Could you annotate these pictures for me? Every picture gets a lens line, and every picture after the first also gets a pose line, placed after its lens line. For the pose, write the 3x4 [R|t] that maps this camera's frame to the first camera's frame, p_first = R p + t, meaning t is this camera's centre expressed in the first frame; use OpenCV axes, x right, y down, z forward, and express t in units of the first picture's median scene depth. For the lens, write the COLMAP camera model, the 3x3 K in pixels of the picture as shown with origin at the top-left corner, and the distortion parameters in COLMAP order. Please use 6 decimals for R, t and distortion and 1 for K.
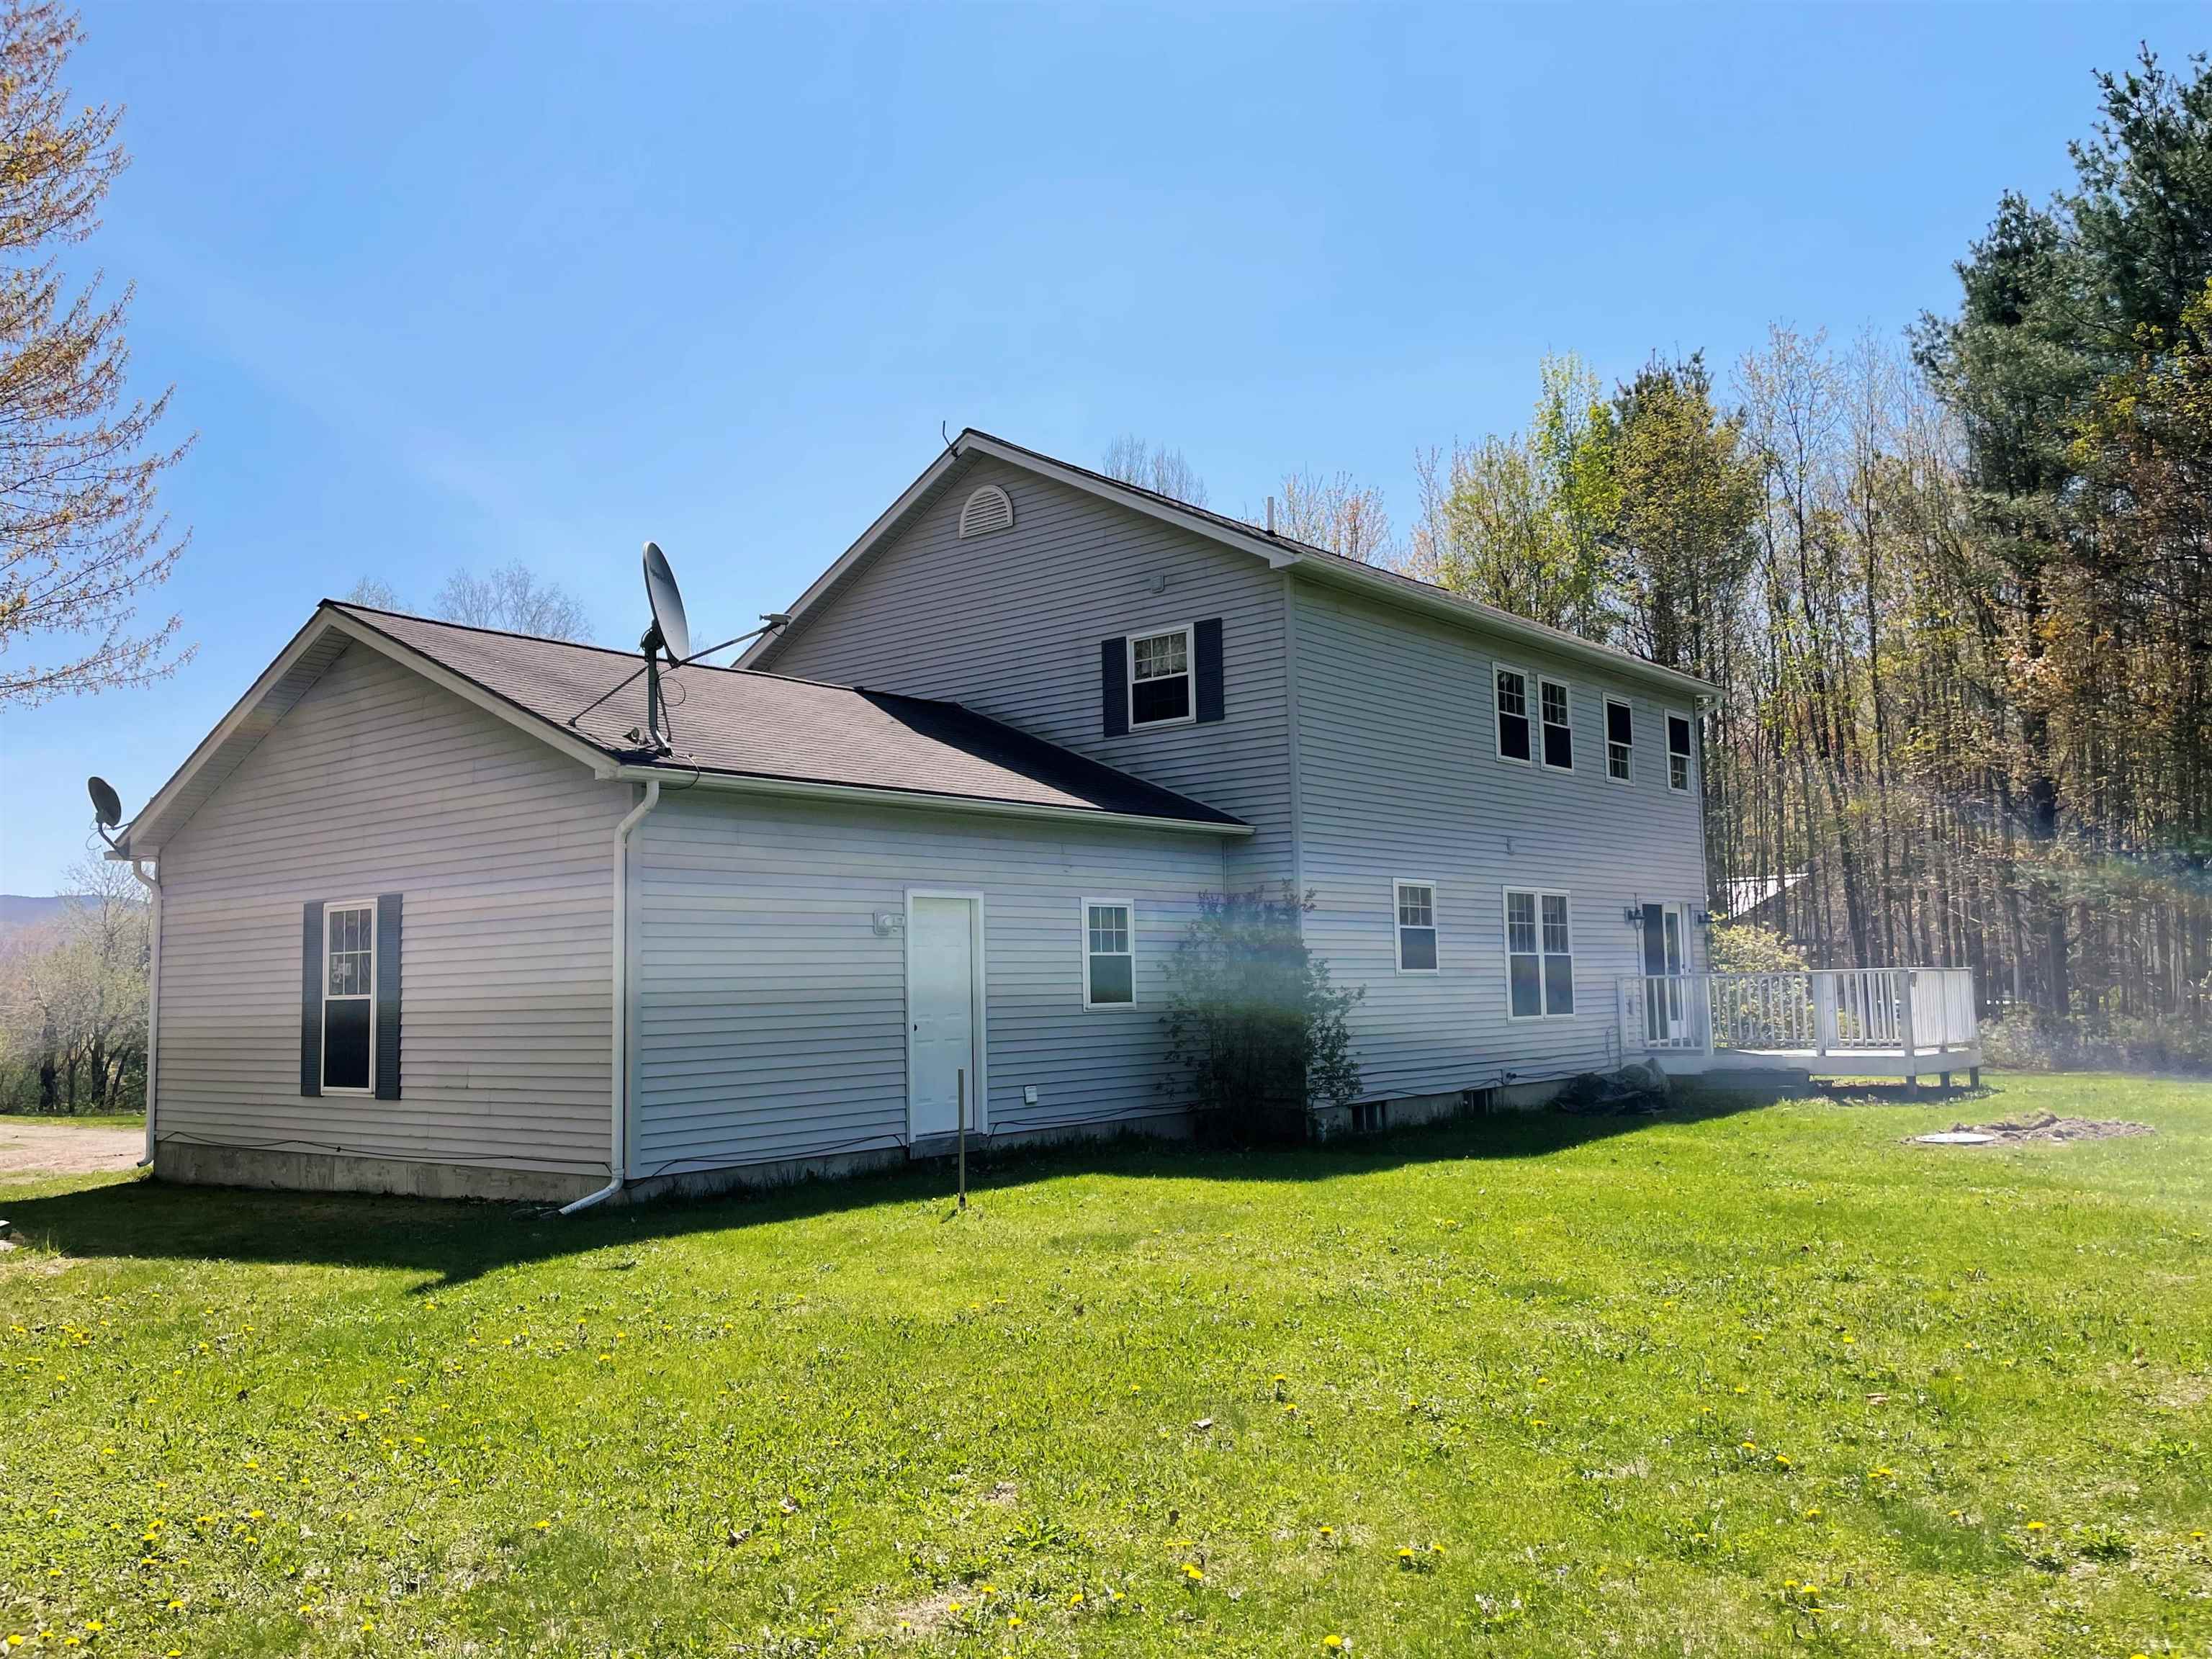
lens RADIAL K [[1676.5, 0, 1106.0], [0, 1676.5, 829.5], [0, 0, 1]] dist [0.051969, -0.003625]
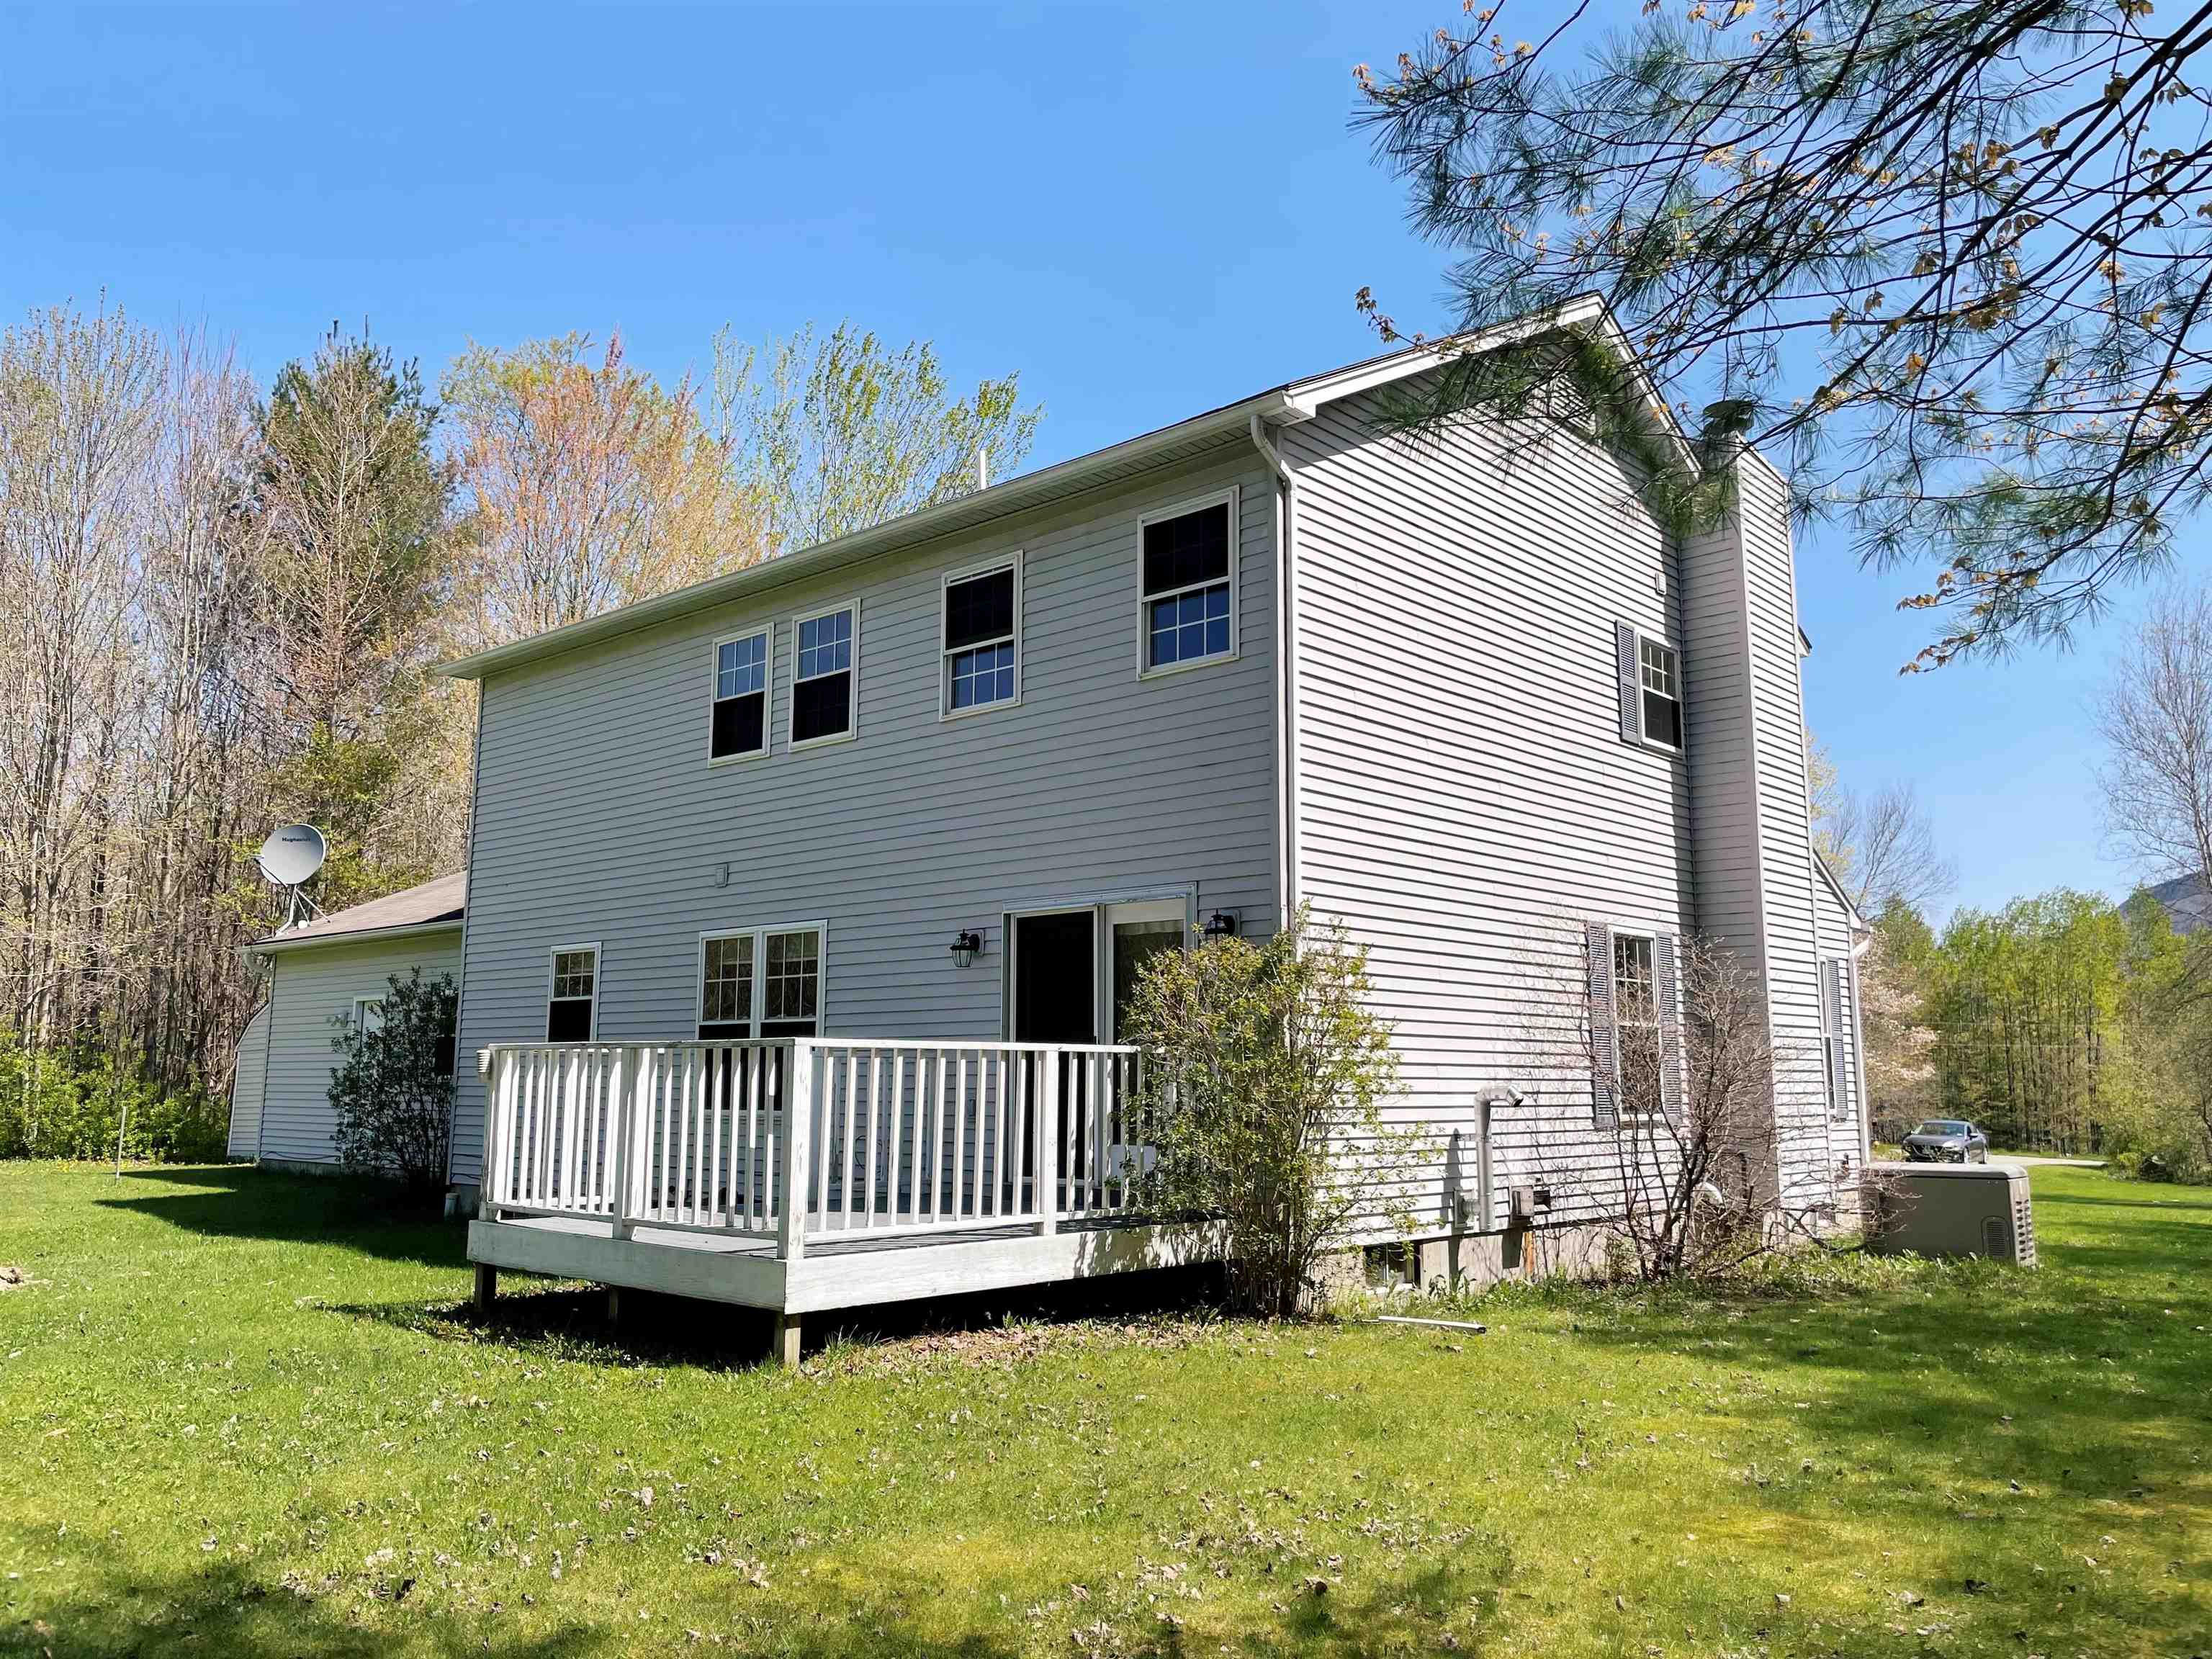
lens RADIAL K [[1676.5, 0, 1106.0], [0, 1676.5, 829.5], [0, 0, 1]] dist [0.051969, -0.003625]
pose [[-0.041491, -0.123387, -0.991491, 0.945252], [0.087363, 0.988097, -0.126621, 0.095405], [0.995312, -0.091873, -0.030218, 1.161989]]
